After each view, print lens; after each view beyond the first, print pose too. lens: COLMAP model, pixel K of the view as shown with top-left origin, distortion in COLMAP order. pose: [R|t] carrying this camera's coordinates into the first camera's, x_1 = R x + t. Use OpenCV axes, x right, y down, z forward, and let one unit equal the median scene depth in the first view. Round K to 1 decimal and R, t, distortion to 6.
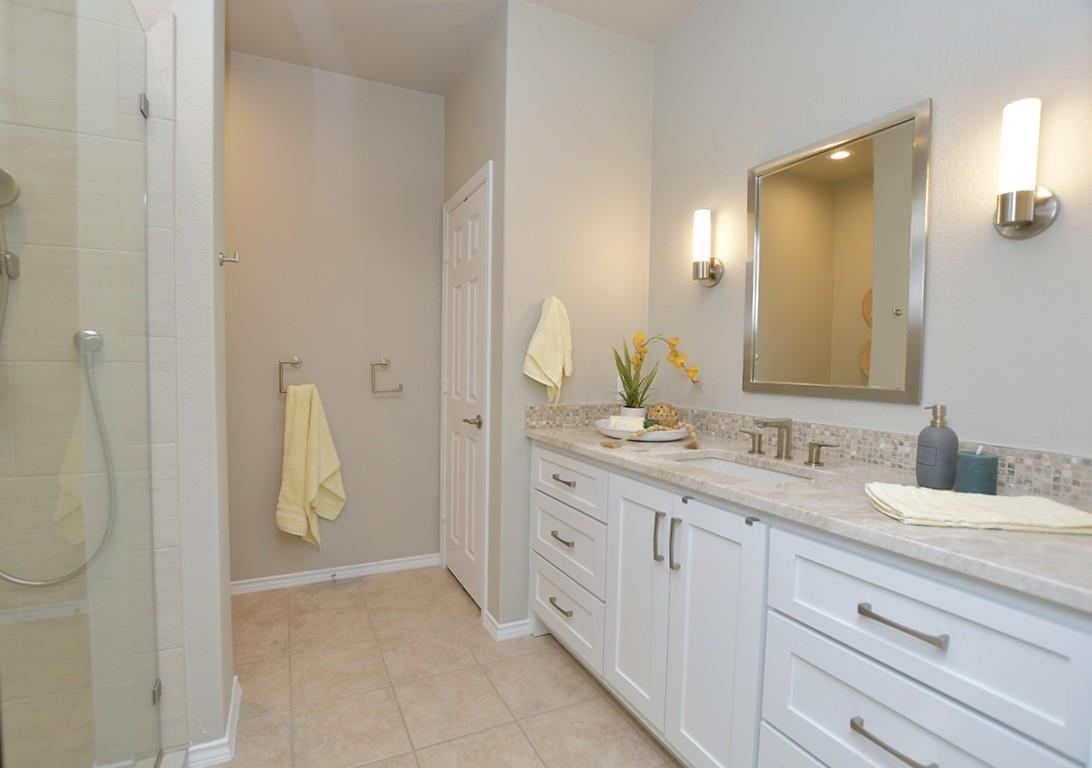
lens RADIAL K [[512.1, 0, 496.7], [0, 512.1, 383.4], [0, 0, 1]] dist [-0.019746, 0.000152]
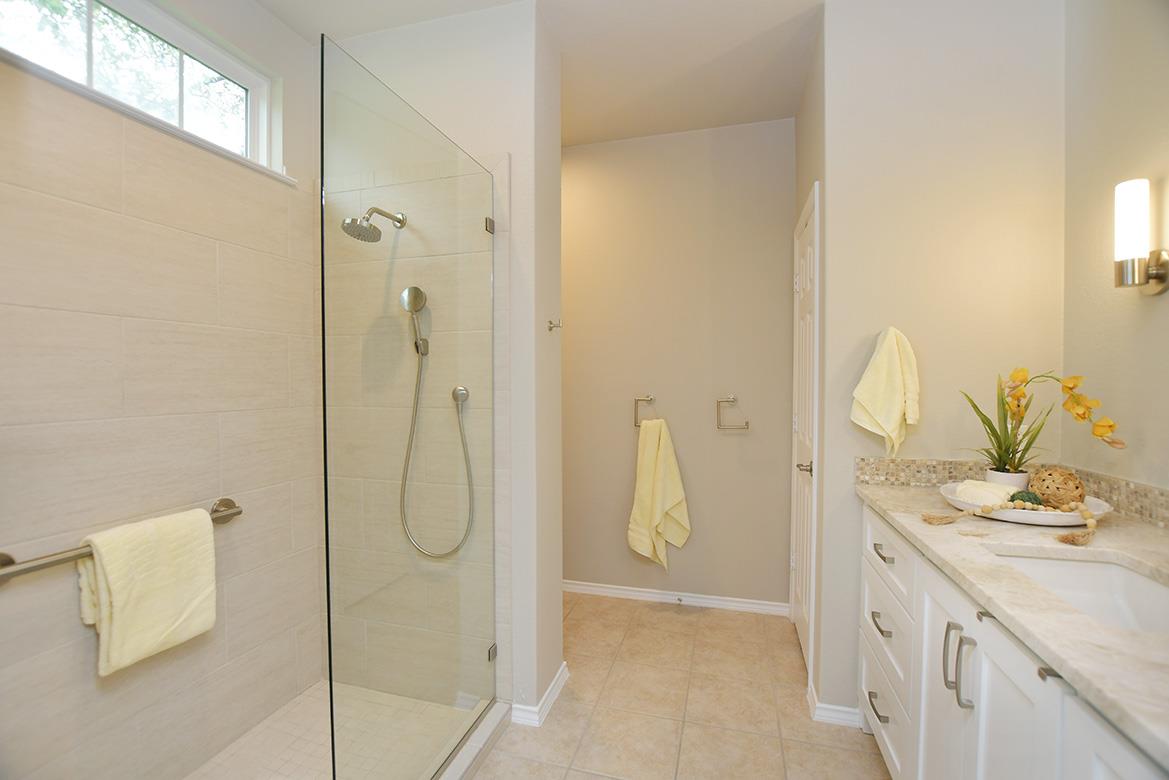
lens RADIAL K [[508.4, 0, 584.5], [0, 508.4, 390.0], [0, 0, 1]] dist [-0.018716, 0.000220]
pose [[0.774776, -0.002818, -0.632230, 0.246830], [-0.014031, 0.999667, -0.021651, -0.043916], [0.632080, 0.025645, 0.774478, 0.056727]]
